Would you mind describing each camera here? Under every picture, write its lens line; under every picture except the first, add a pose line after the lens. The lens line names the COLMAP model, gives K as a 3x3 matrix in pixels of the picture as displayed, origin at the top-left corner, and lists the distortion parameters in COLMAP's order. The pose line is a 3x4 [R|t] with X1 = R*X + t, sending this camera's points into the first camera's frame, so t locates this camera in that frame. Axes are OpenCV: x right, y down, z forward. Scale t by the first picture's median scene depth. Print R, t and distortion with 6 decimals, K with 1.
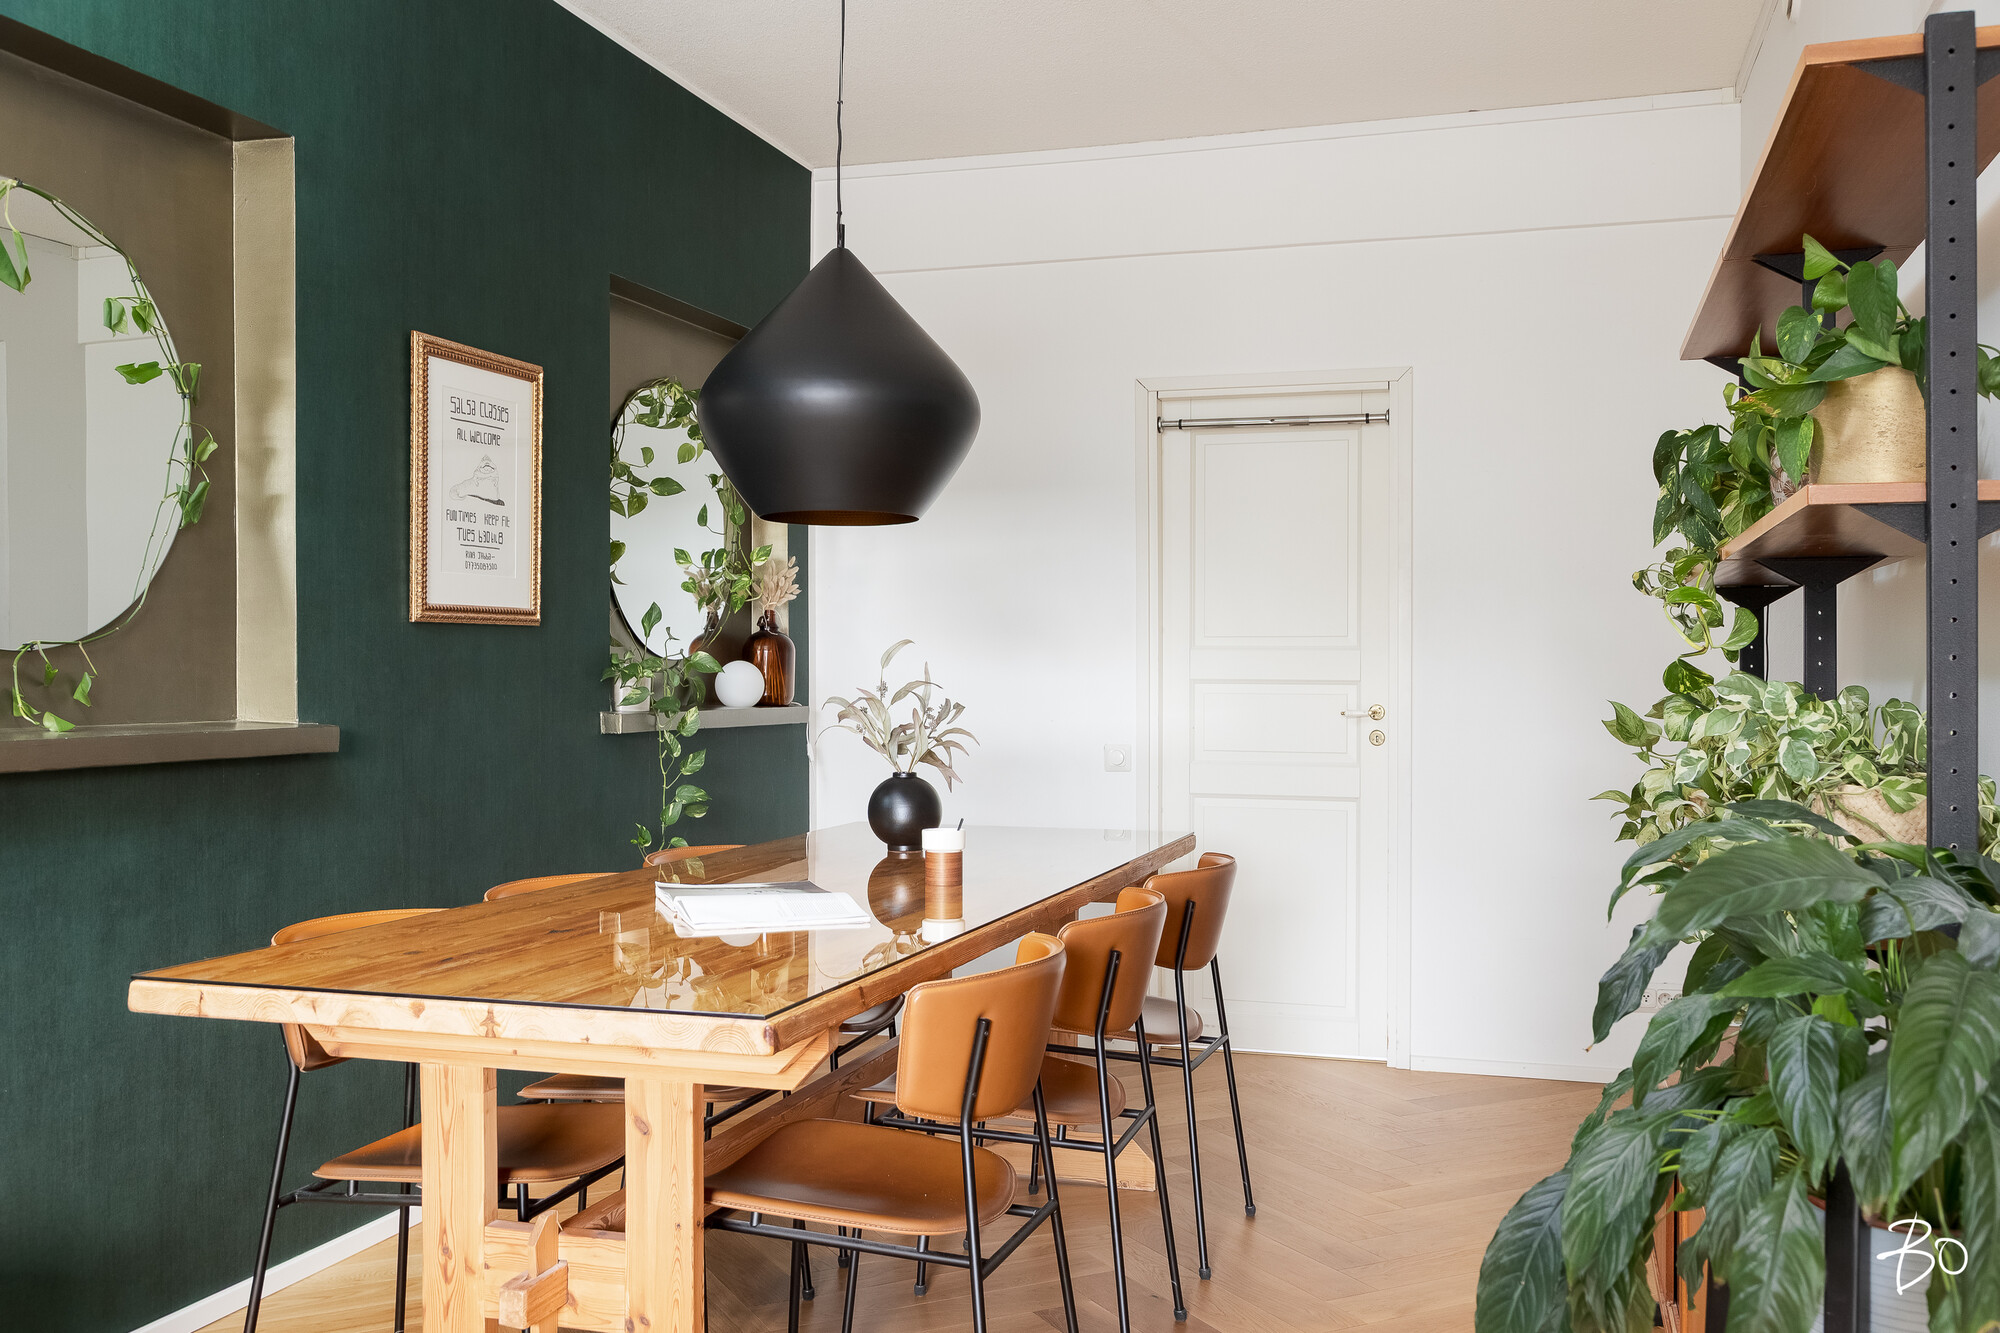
lens RADIAL K [[1825.7, 0, 1008.3], [0, 1825.7, 672.7], [0, 0, 1]] dist [0.017199, 0.000000]
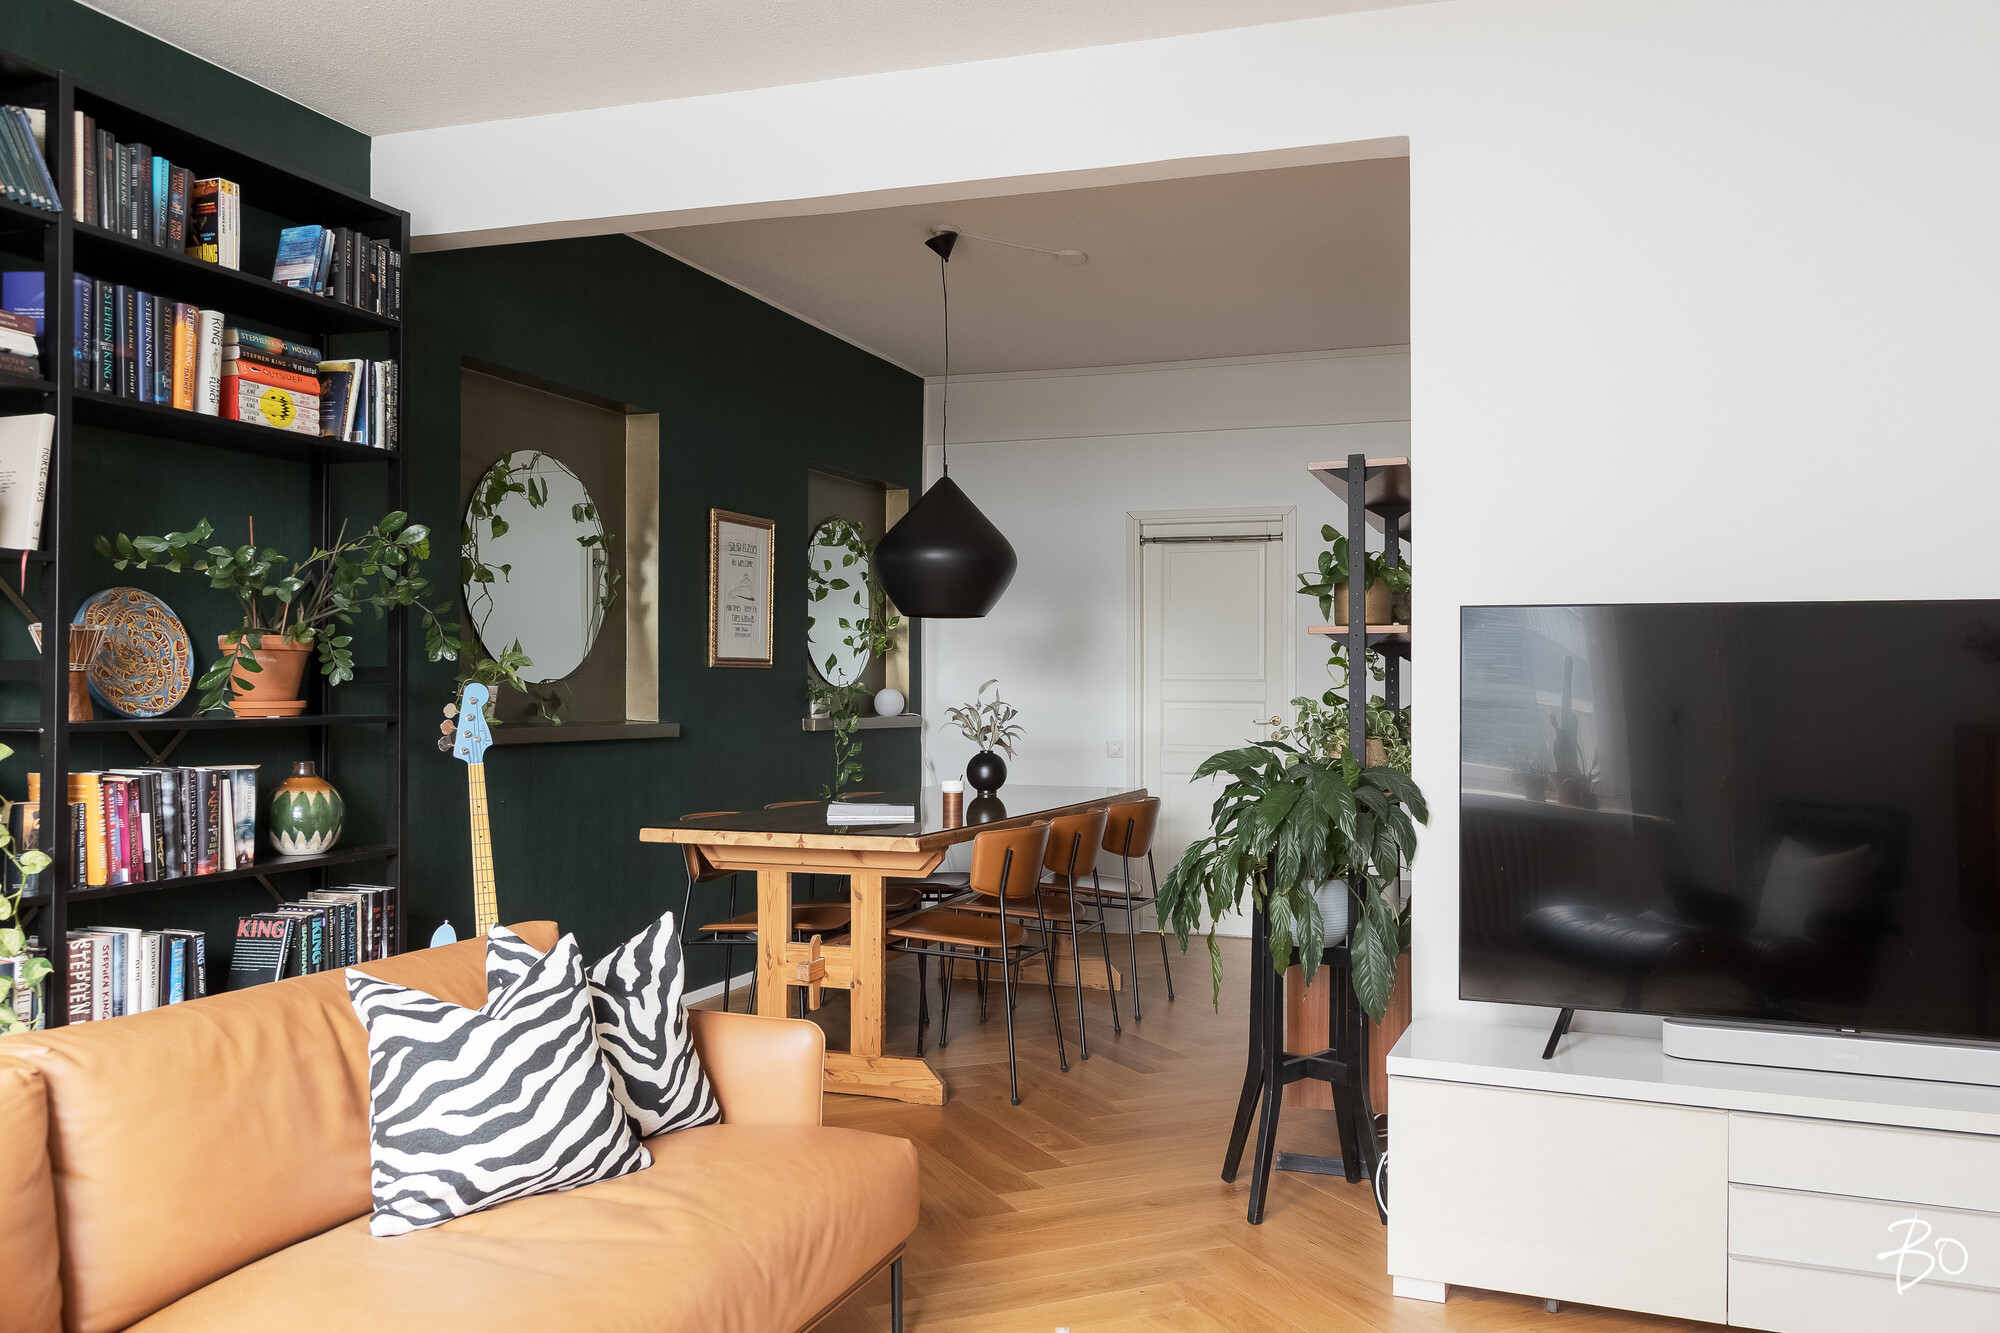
lens RADIAL K [[1560.5, 0, 999.0], [0, 1560.5, 668.5], [0, 0, 1]] dist [0.004942, 0.003101]
pose [[0.998693, 0.001584, -0.051076, 0.040118], [-0.002456, 0.999852, -0.017024, -0.000506], [0.051042, 0.017127, 0.998550, -0.518674]]
